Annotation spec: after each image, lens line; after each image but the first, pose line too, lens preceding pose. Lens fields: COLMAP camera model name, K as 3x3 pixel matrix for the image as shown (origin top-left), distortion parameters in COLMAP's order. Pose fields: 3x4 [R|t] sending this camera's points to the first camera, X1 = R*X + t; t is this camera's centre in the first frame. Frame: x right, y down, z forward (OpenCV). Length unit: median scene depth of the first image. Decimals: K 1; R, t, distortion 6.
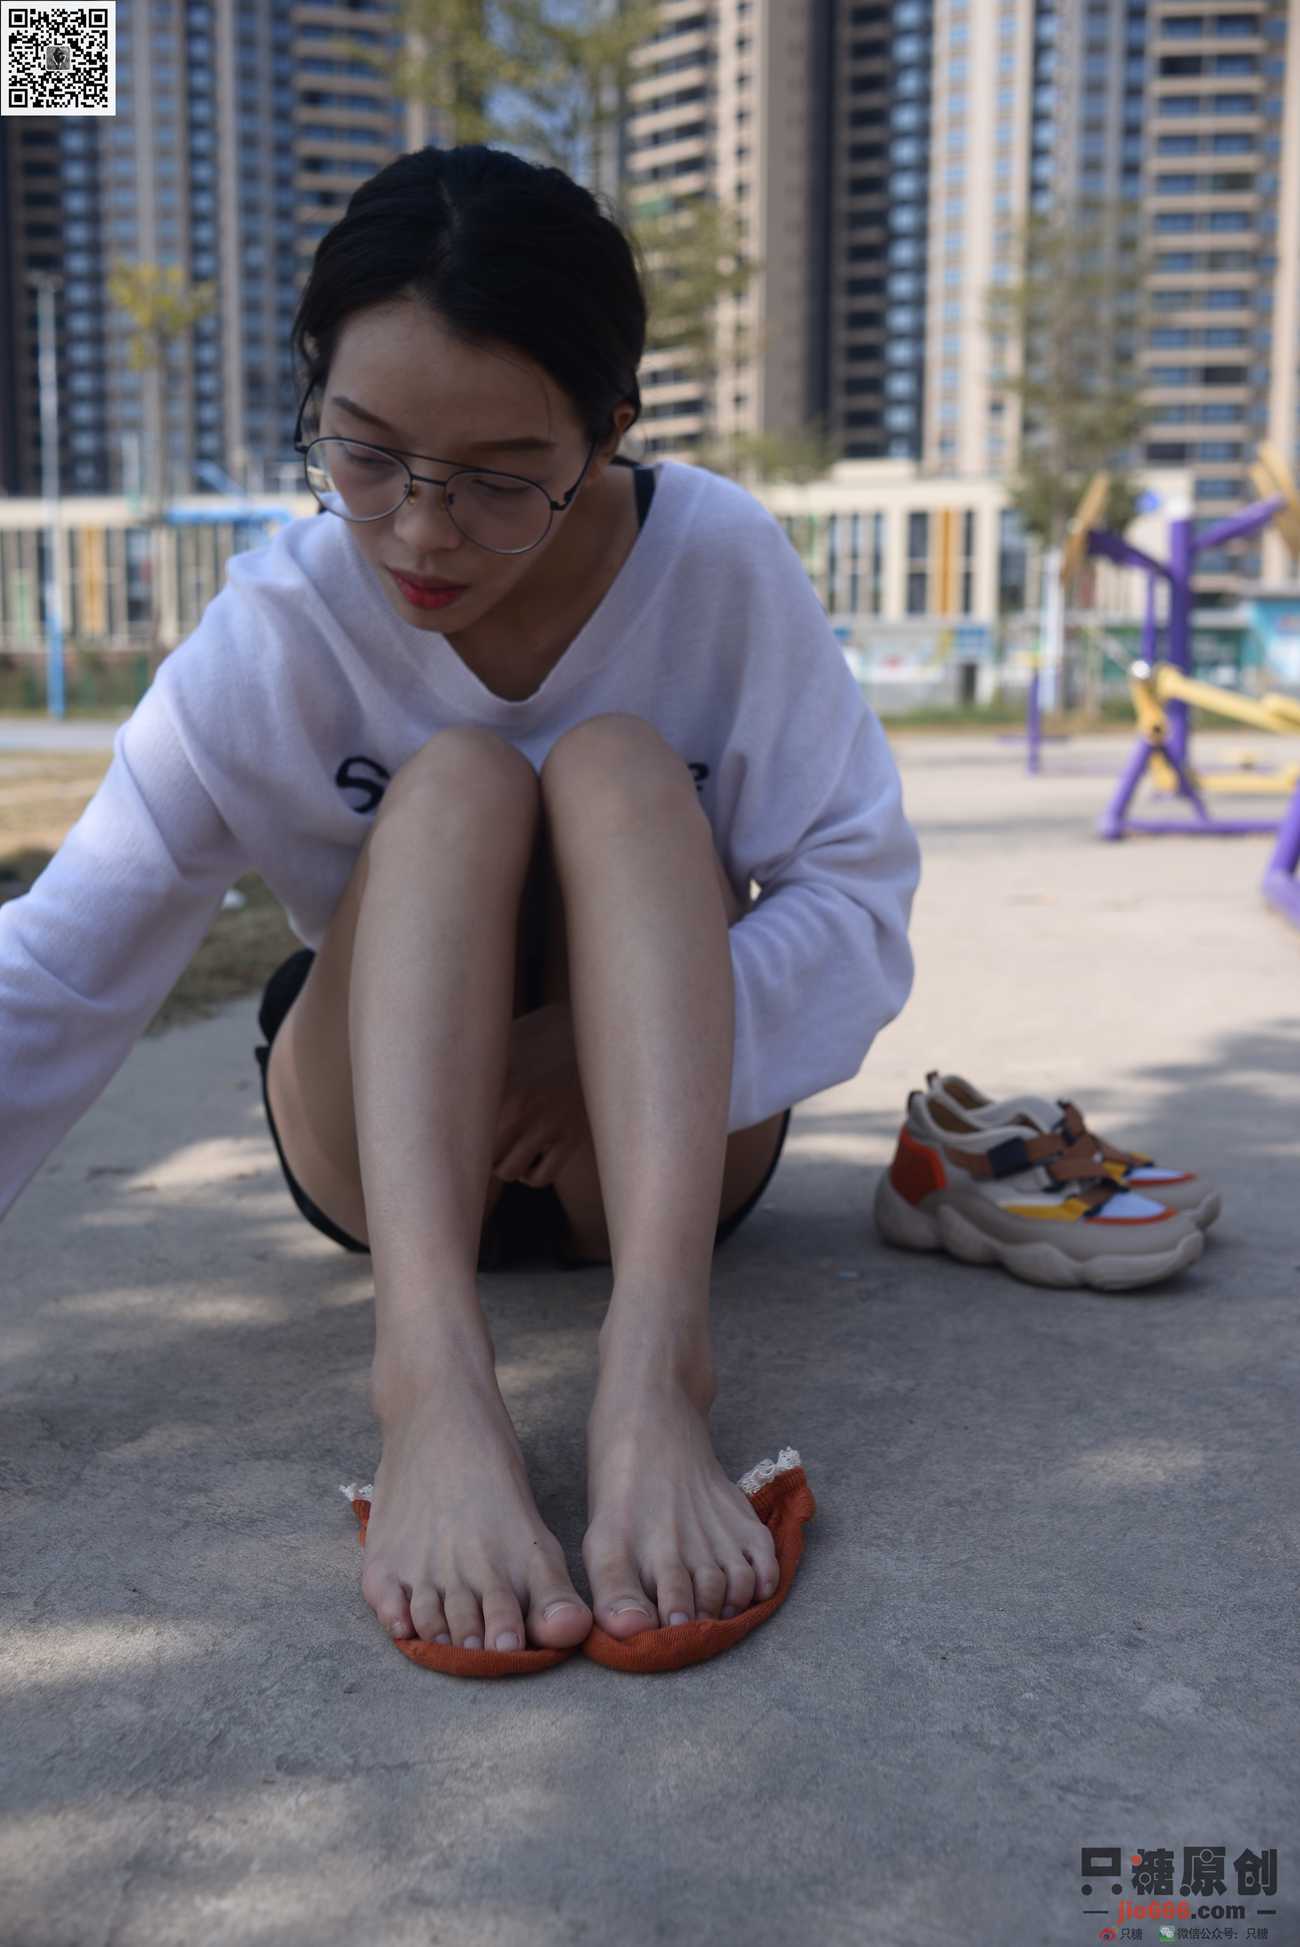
lens RADIAL K [[1991.0, 0, 650.0], [0, 1991.0, 973.5], [0, 0, 1]] dist [-0.001784, 0.013840]
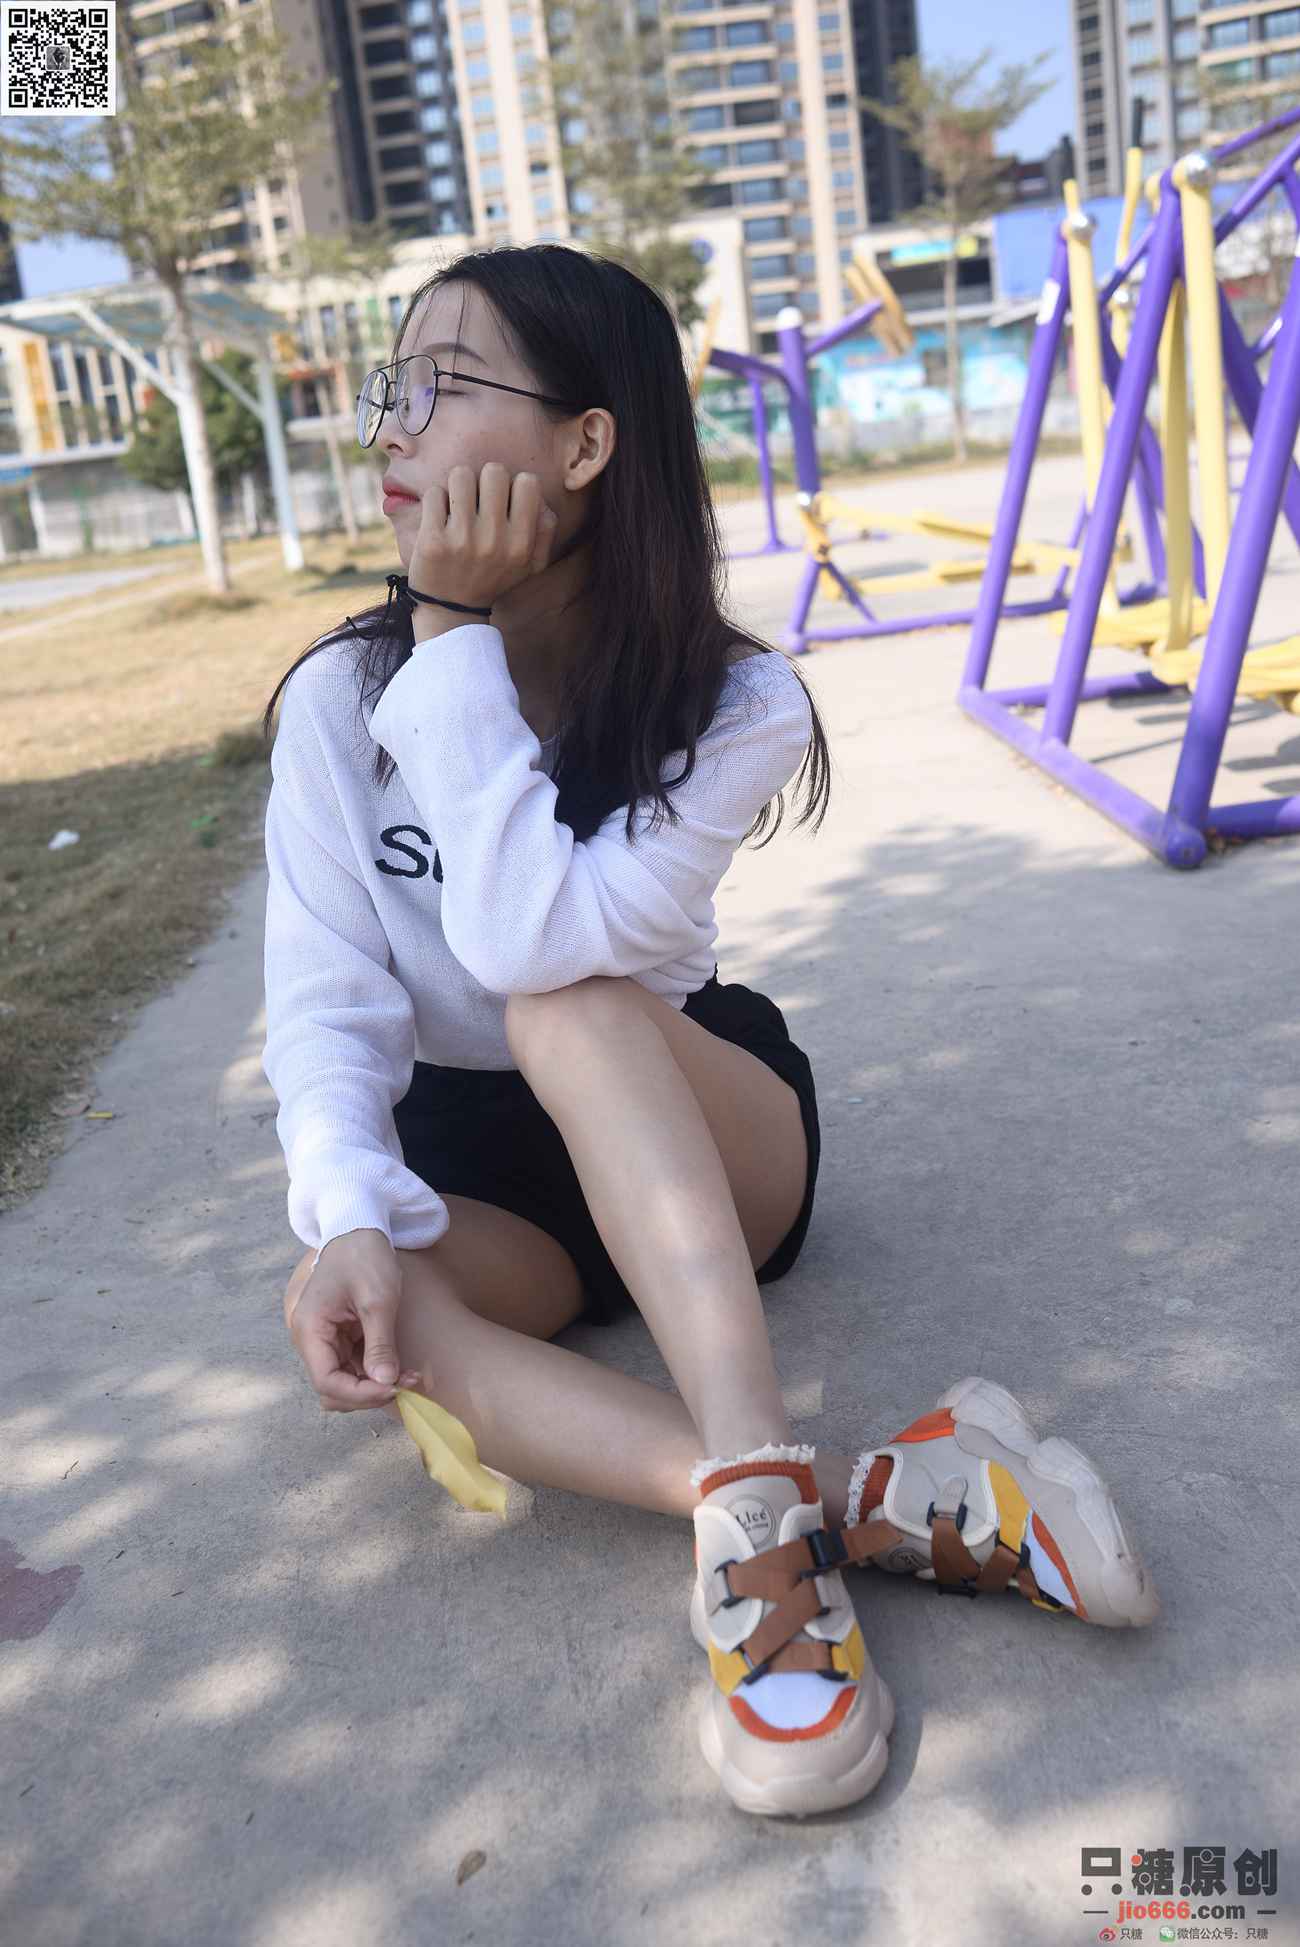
lens RADIAL K [[1970.0, 0, 650.0], [0, 1970.0, 973.5], [0, 0, 1]] dist [0.005521, -0.008476]
pose [[0.971494, -0.168246, 0.167009, -0.367446], [0.149255, 0.981431, 0.120486, -0.188408], [-0.184179, -0.092125, 0.978566, -0.544737]]
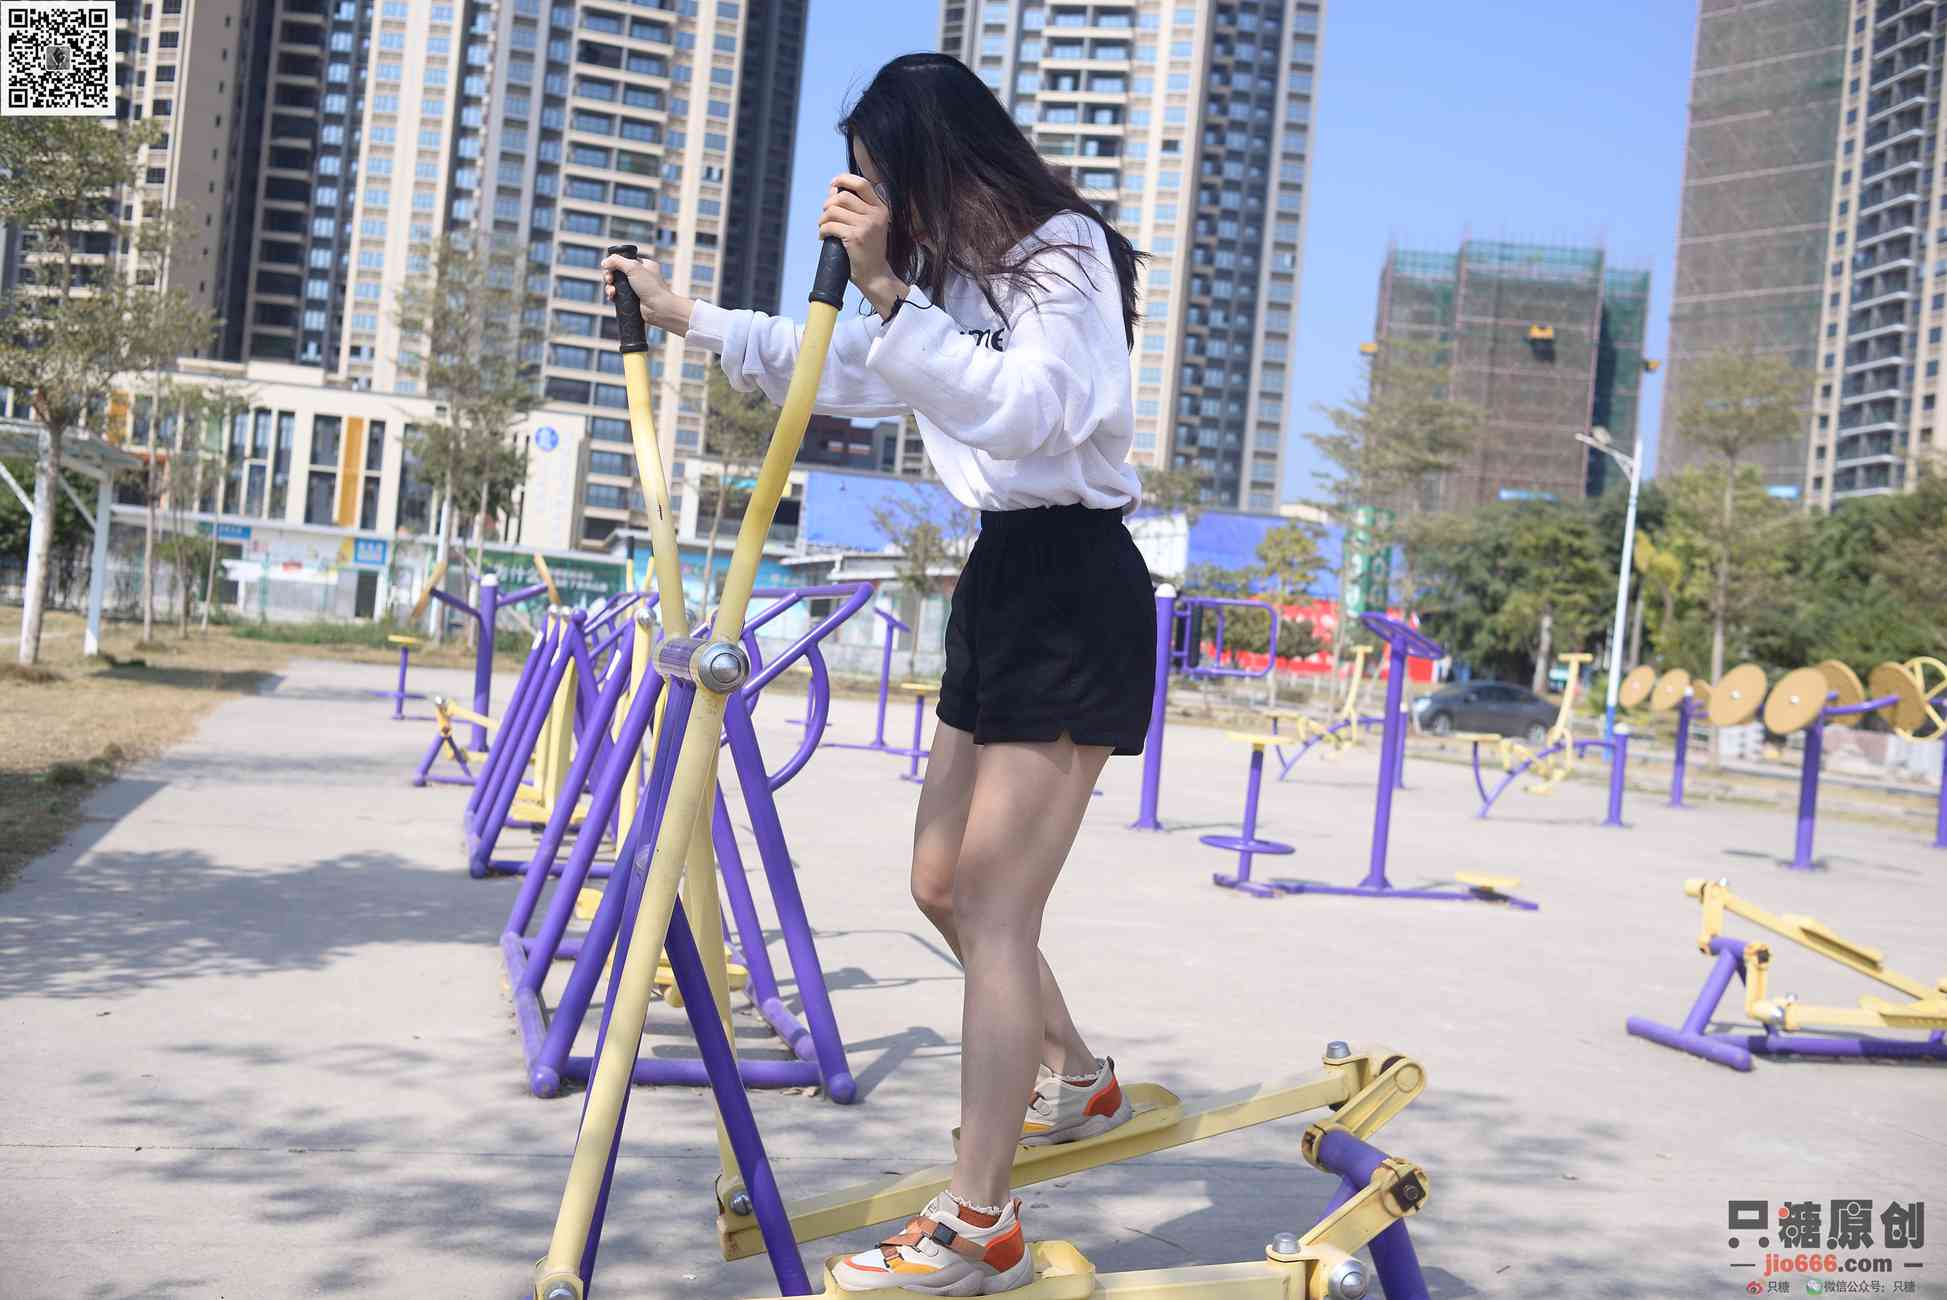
lens RADIAL K [[1972.7, 0, 973.5], [0, 1972.7, 650.0], [0, 0, 1]] dist [0.000236, 0.006798]
pose [[0.893900, 0.080045, 0.441061, -0.757083], [-0.029886, 0.992381, -0.119529, 0.083093], [-0.447268, 0.093665, 0.889482, -5.107835]]
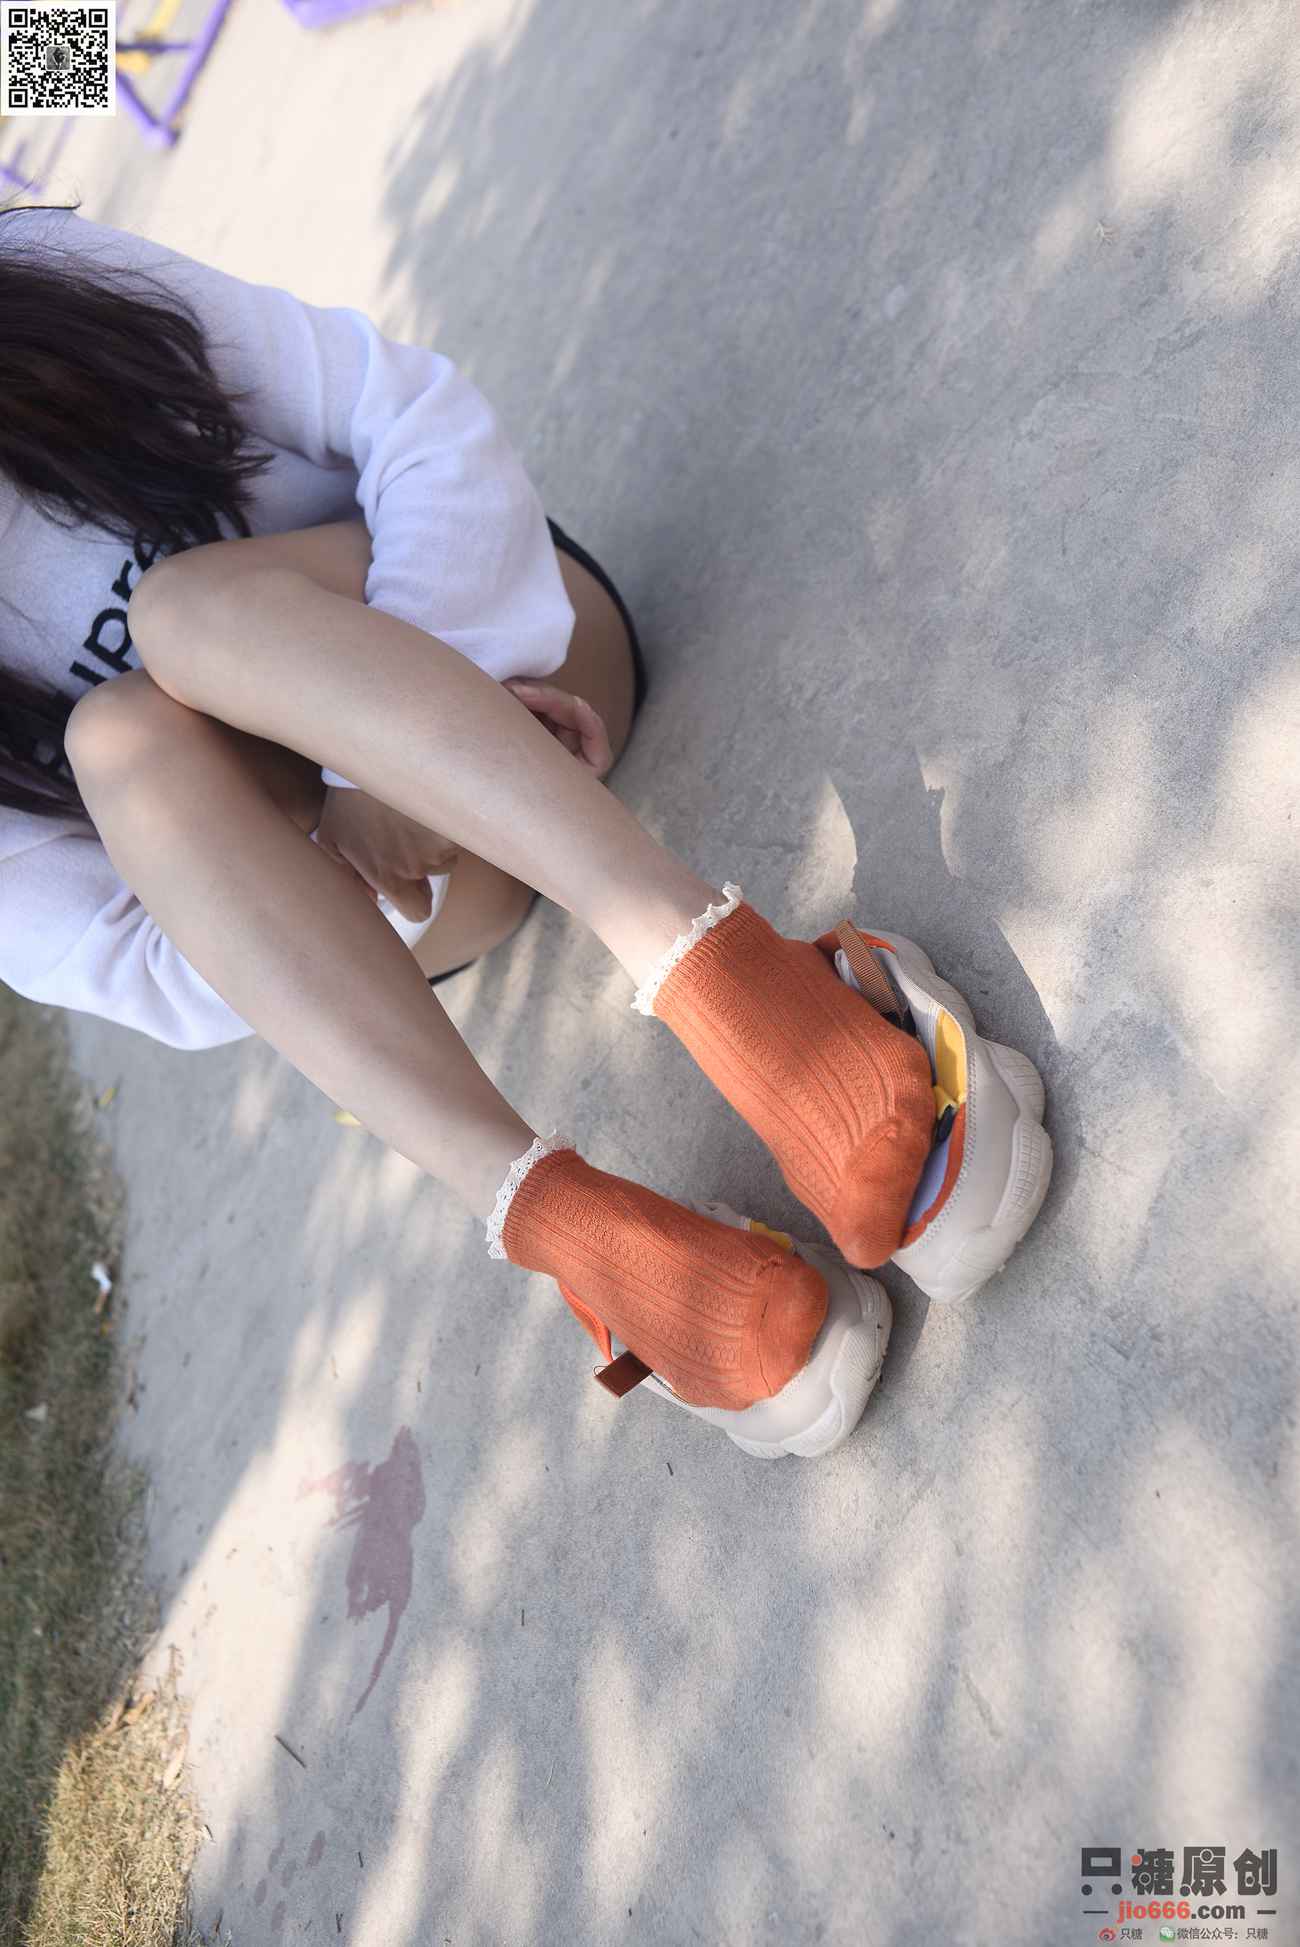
lens RADIAL K [[1984.3, 0, 650.0], [0, 1984.3, 973.5], [0, 0, 1]] dist [0.003376, -0.003346]
pose [[0.418952, -0.908000, -0.003775, -0.250333], [0.859740, 0.395340, 0.323346, -0.099182], [-0.292105, -0.138712, 0.946273, -0.456623]]
